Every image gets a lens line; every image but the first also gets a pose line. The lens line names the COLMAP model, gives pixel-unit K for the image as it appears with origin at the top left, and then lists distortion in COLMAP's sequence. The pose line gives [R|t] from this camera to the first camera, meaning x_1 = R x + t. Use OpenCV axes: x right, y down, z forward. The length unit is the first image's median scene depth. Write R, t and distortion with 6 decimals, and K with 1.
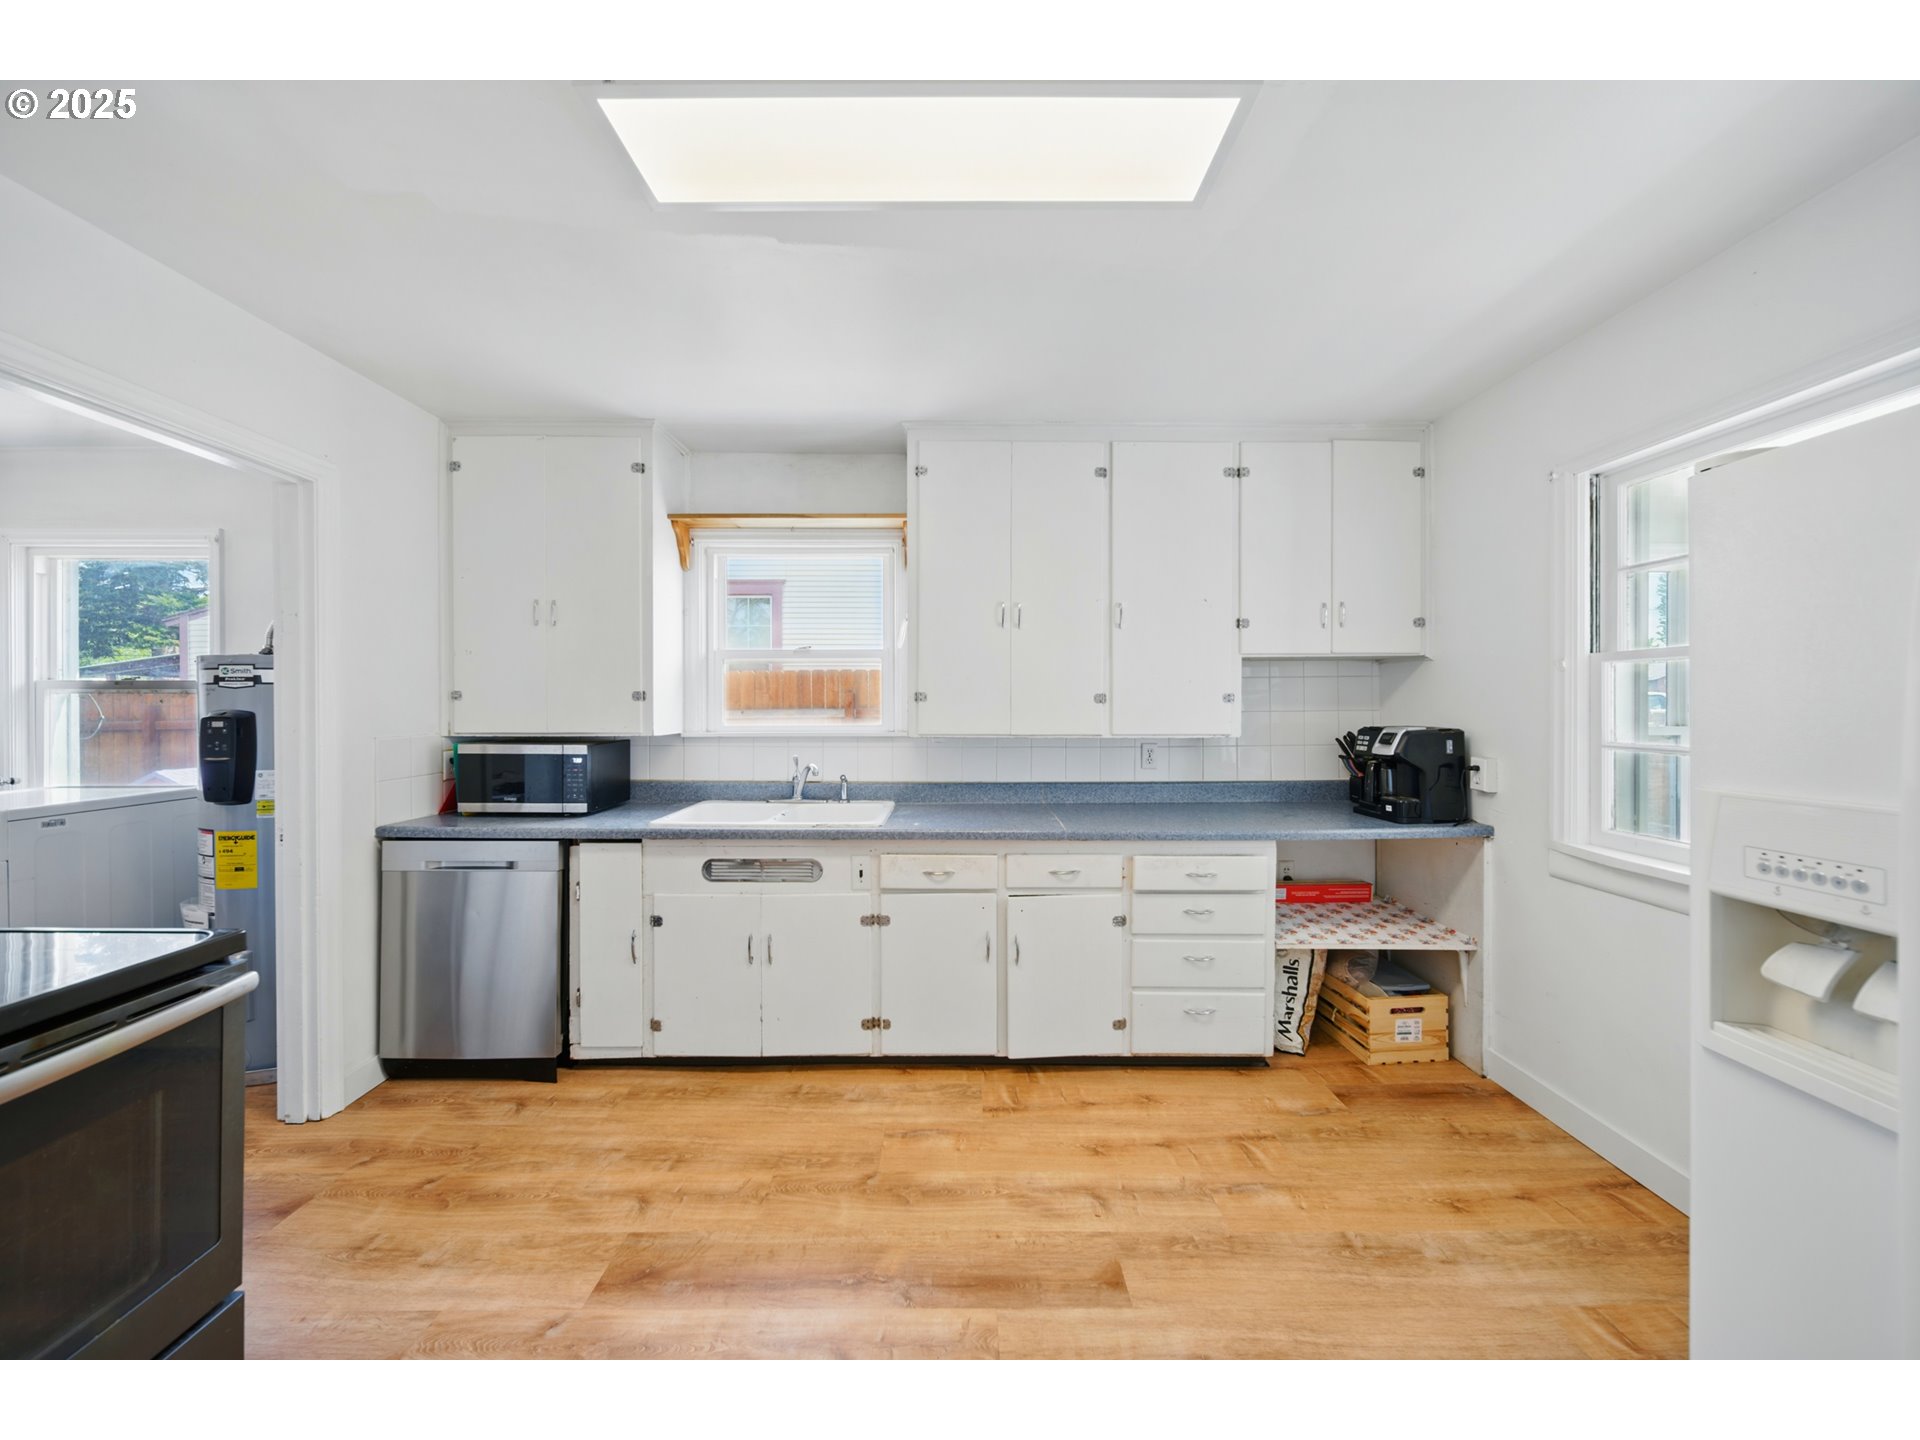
lens RADIAL K [[672.1, 0, 963.9], [0, 672.1, 704.9], [0, 0, 1]] dist [-0.000842, -0.000022]
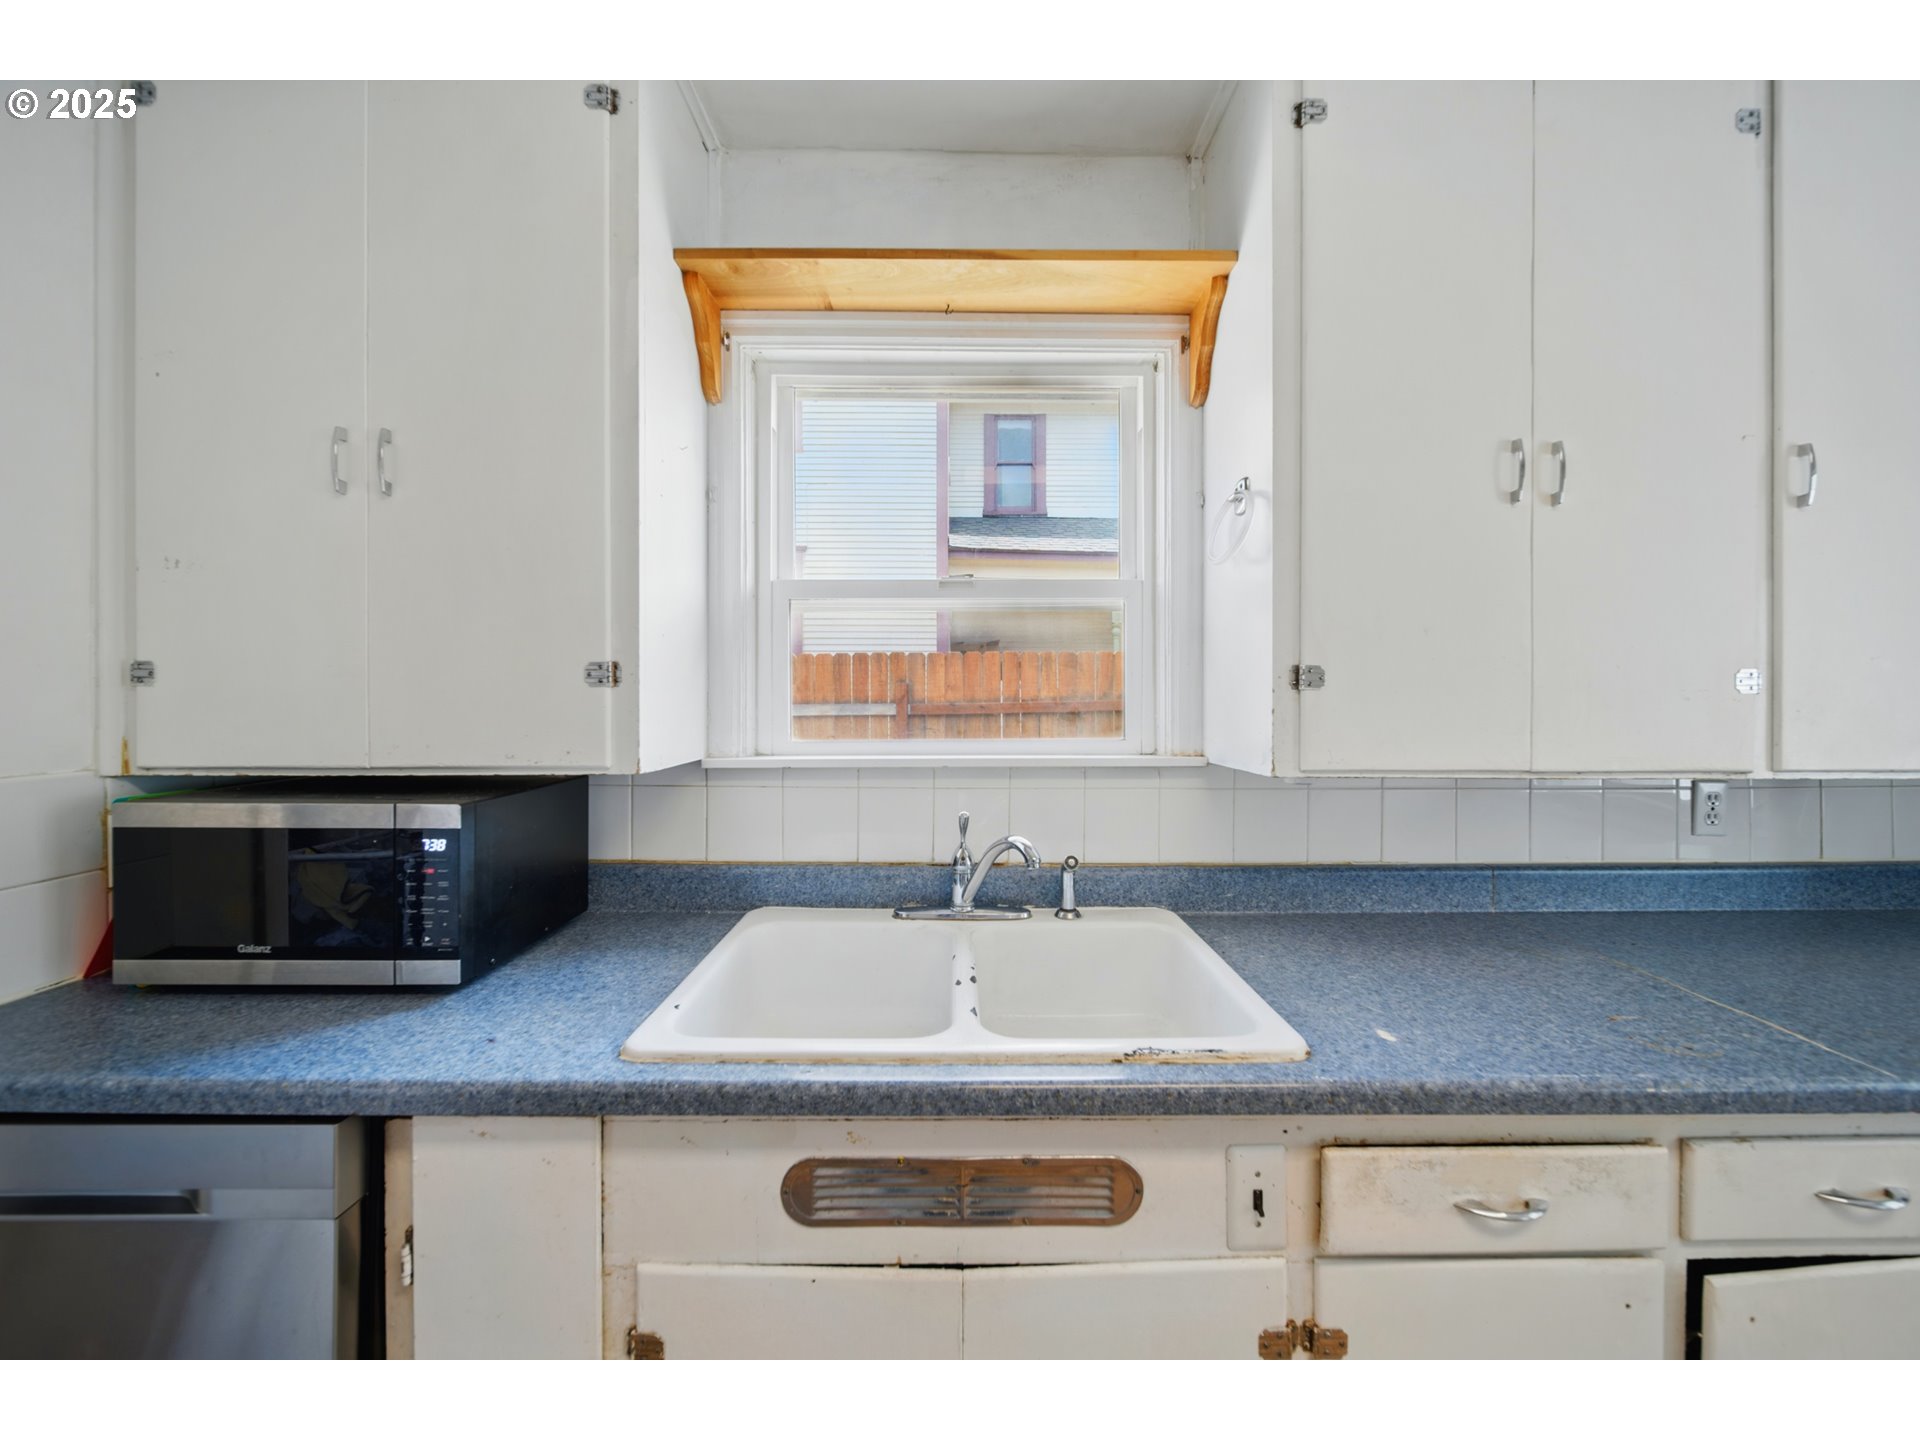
lens RADIAL K [[681.9, 0, 961.9], [0, 681.9, 700.5], [0, 0, 1]] dist [-0.002139, -0.000215]
pose [[0.999999, 0.000998, -0.000182, -0.273706], [-0.000997, 0.999999, 0.000903, 0.001790], [0.000182, -0.000903, 1.000000, 0.602767]]
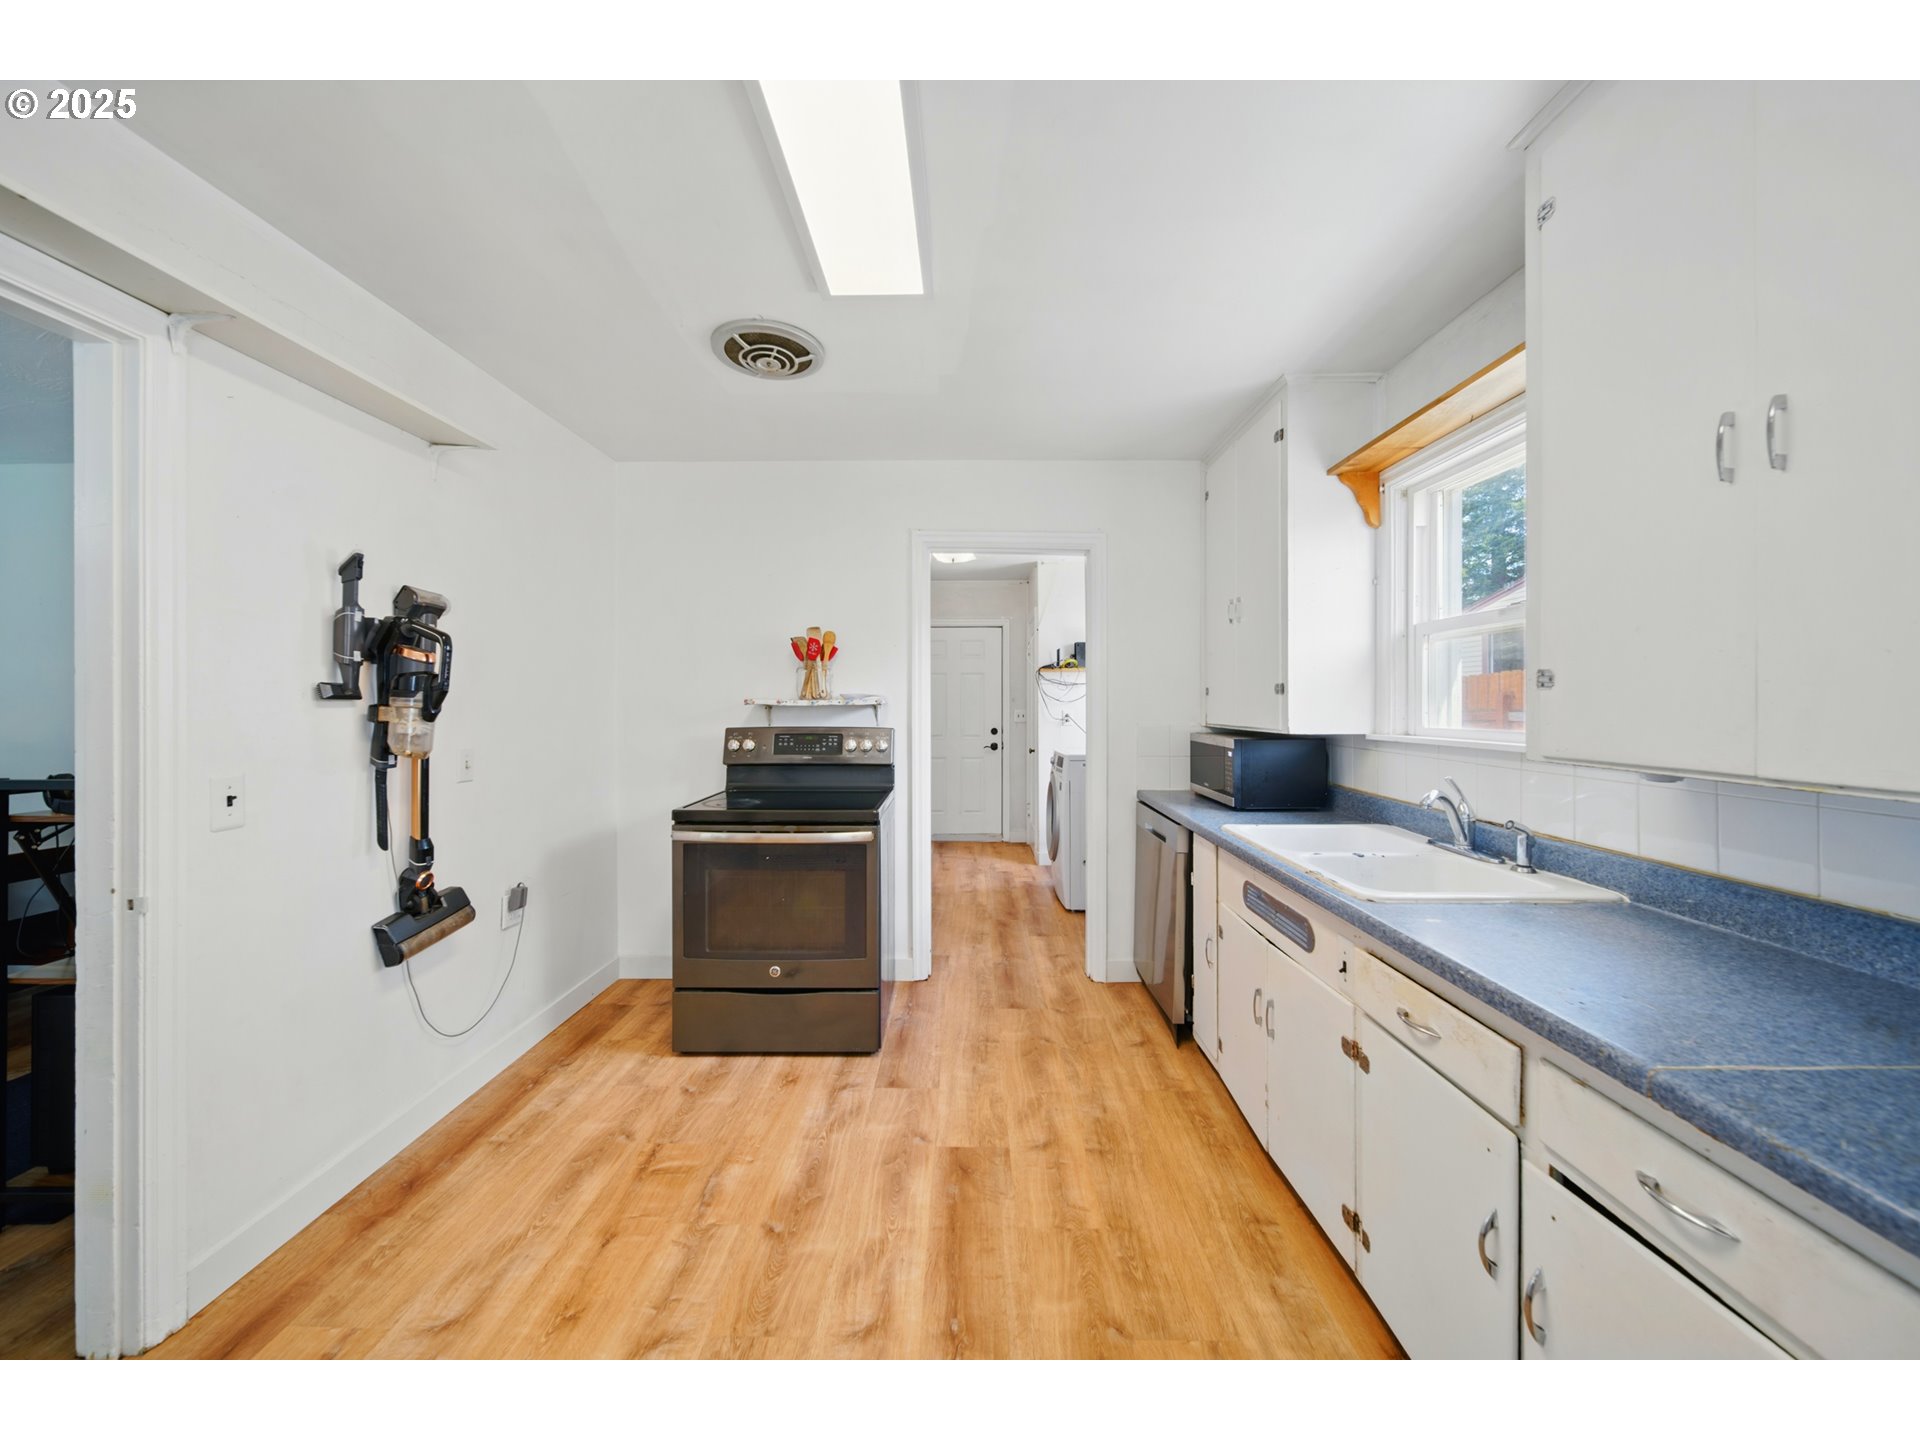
lens RADIAL K [[681.9, 0, 961.9], [0, 681.9, 700.5], [0, 0, 1]] dist [-0.002139, -0.000215]
pose [[-0.016788, -0.001678, -0.999858, 0.439950], [-0.002819, 0.999995, -0.001631, 0.005340], [0.999855, 0.002792, -0.016793, 0.595522]]
